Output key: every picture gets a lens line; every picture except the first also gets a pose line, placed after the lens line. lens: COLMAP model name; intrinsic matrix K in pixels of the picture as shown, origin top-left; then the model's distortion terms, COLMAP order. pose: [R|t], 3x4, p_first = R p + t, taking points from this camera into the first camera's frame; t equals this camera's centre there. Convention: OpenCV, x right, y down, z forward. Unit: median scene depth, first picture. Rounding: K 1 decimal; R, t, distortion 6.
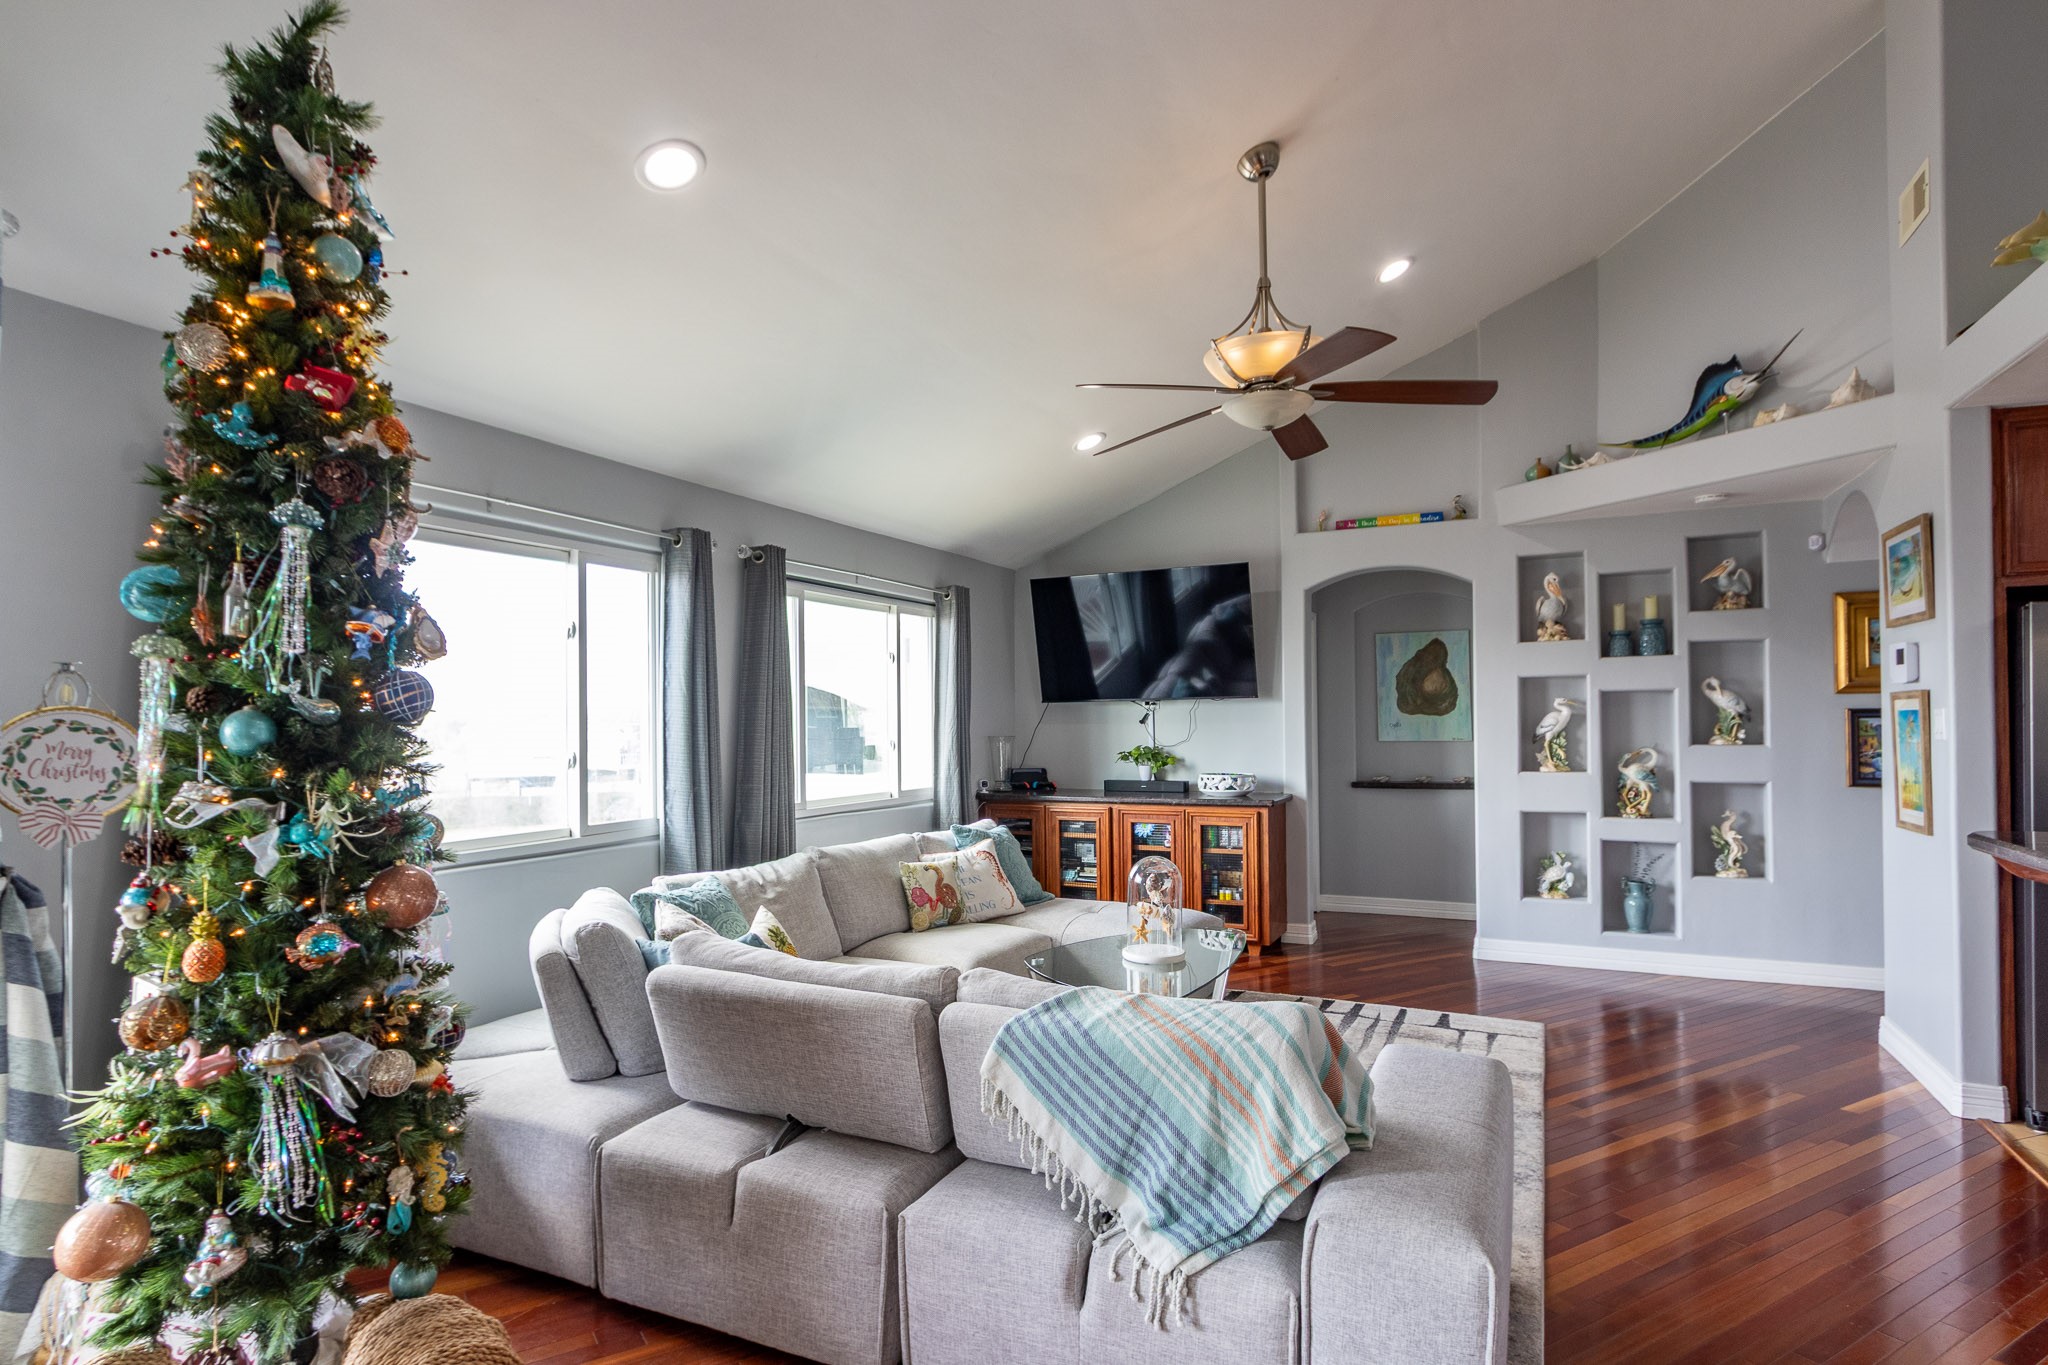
lens RADIAL K [[1091.6, 0, 1003.6], [0, 1091.6, 707.0], [0, 0, 1]] dist [0.004623, -0.002105]
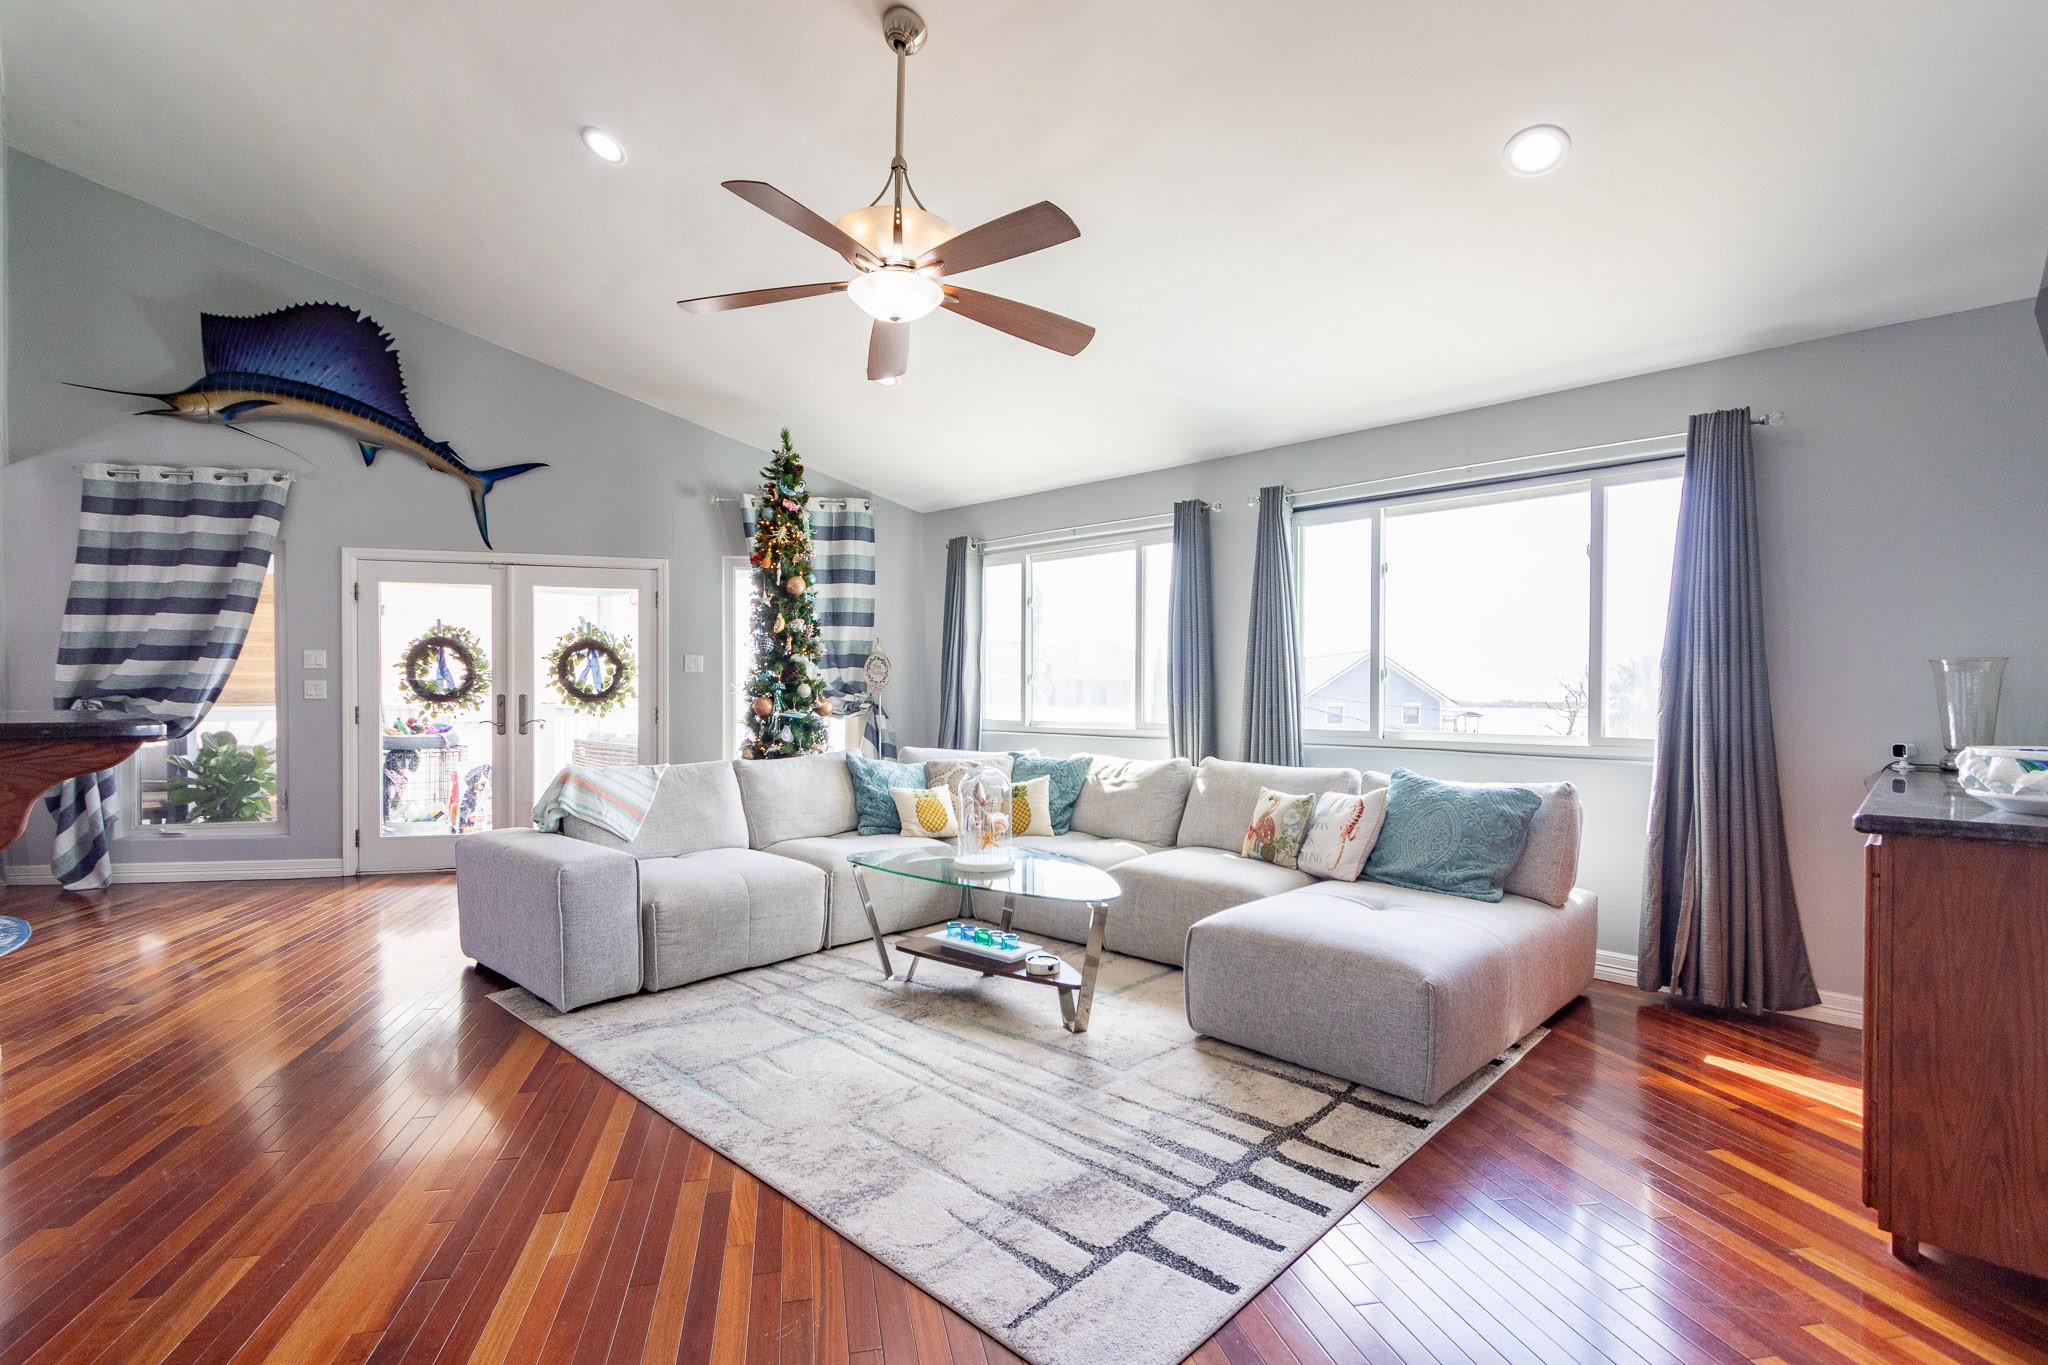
lens RADIAL K [[949.7, 0, 998.2], [0, 949.7, 706.4], [0, 0, 1]] dist [0.012084, -0.005307]
pose [[-0.310556, 0.018652, -0.950372, 0.693356], [0.008559, 0.999822, 0.016825, 0.047461], [0.950517, -0.002910, -0.310660, 0.922313]]
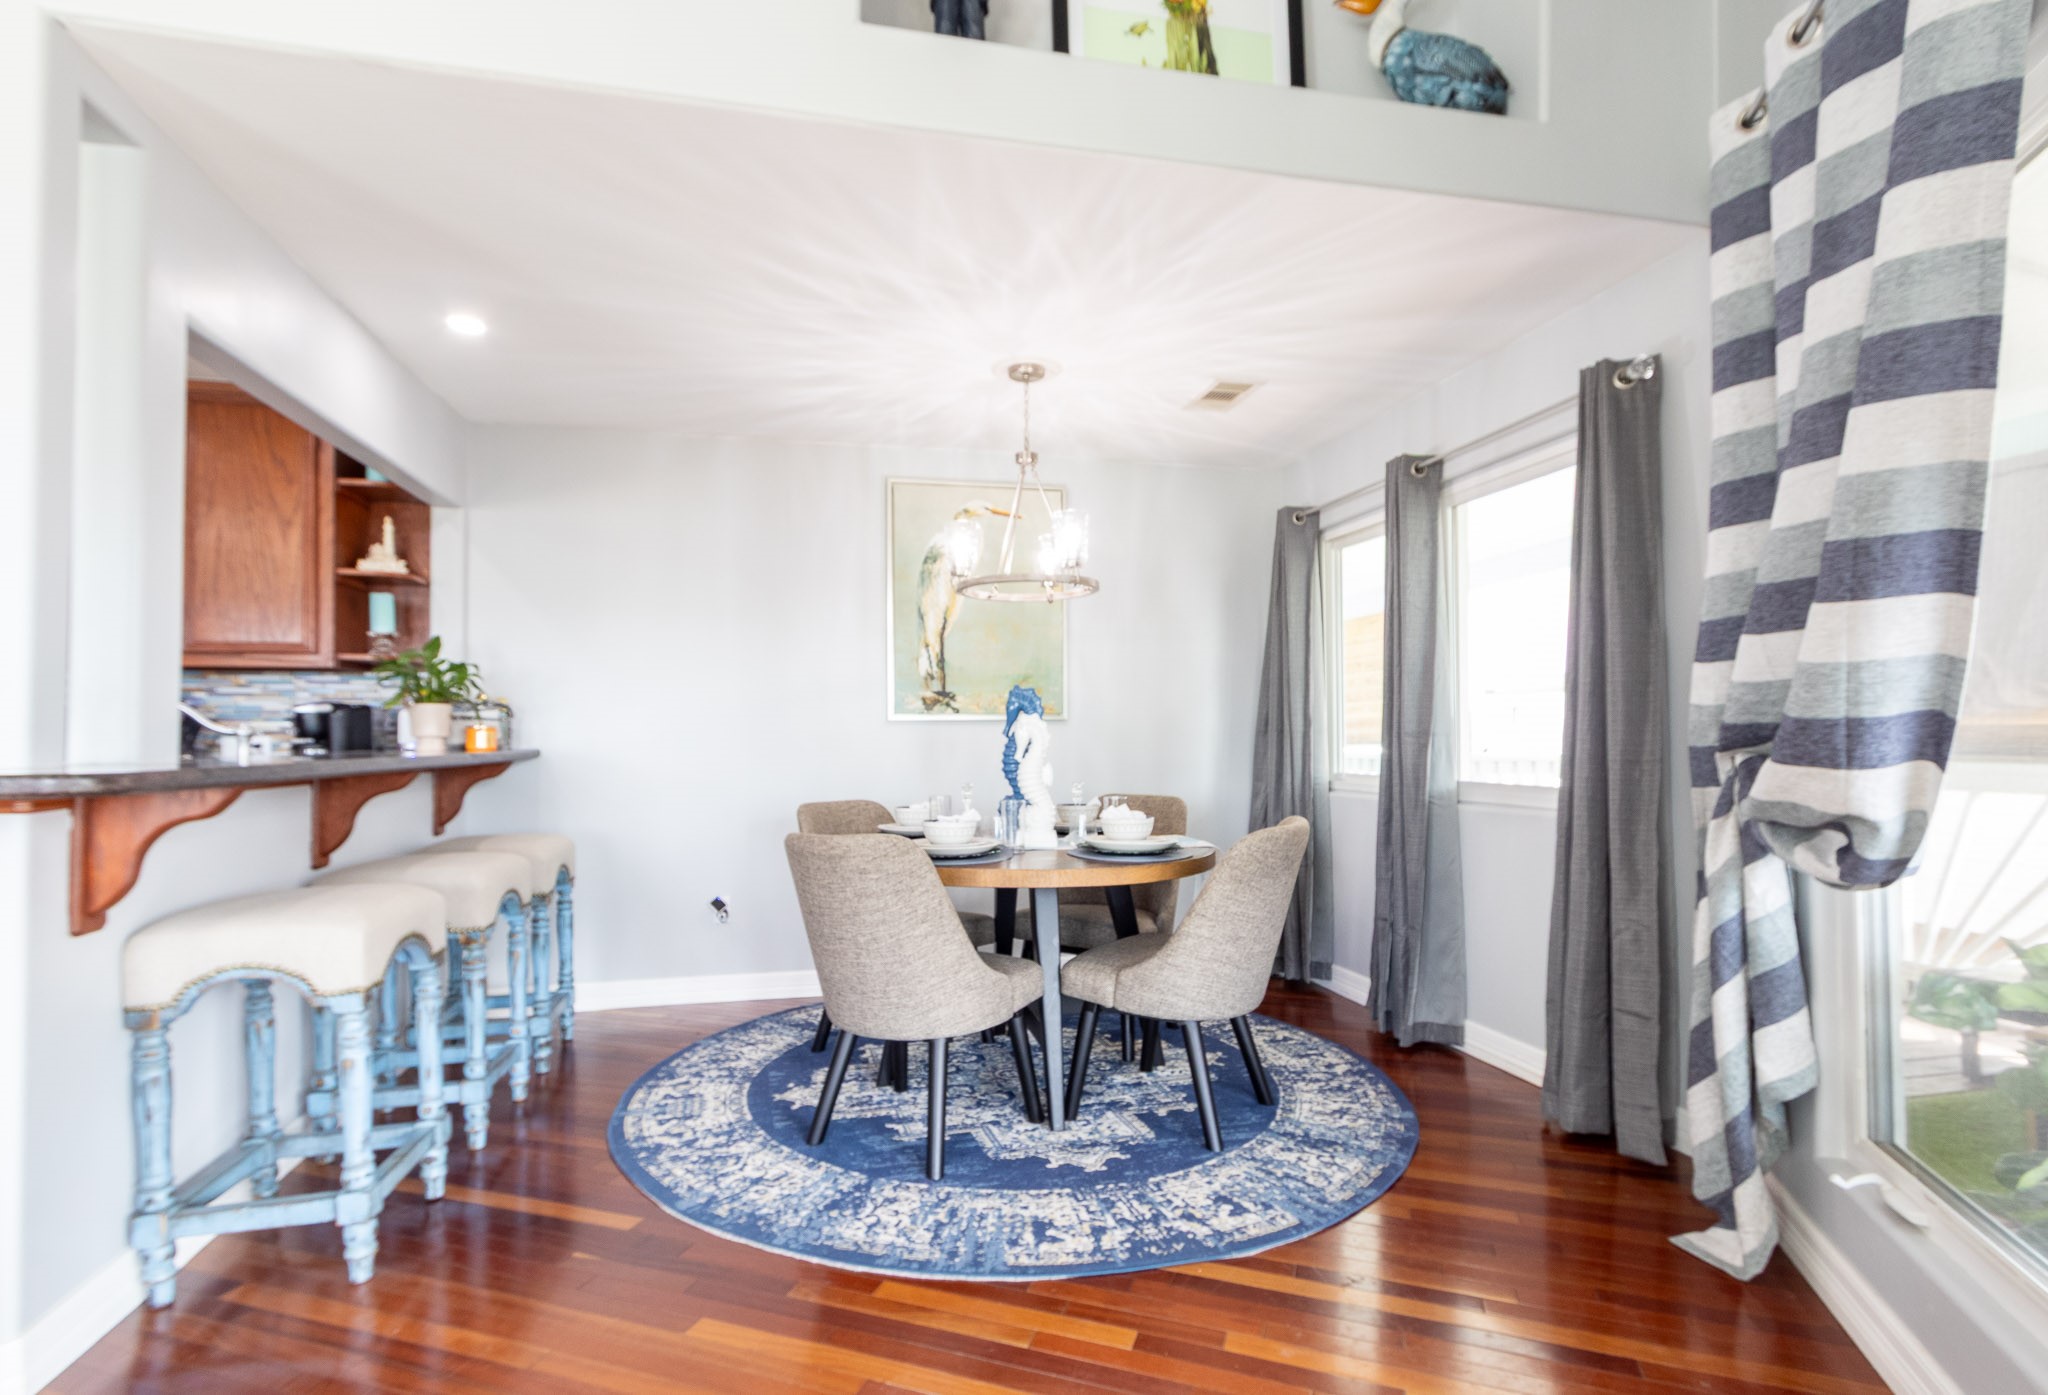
lens RADIAL K [[981.8, 0, 1015.7], [0, 981.8, 723.4], [0, 0, 1]] dist [0.002879, 0.000499]
pose [[-0.632022, 0.020434, 0.774681, -0.074210], [-0.000326, 0.999645, -0.026634, 0.048257], [-0.774951, -0.017086, -0.631791, 0.172055]]
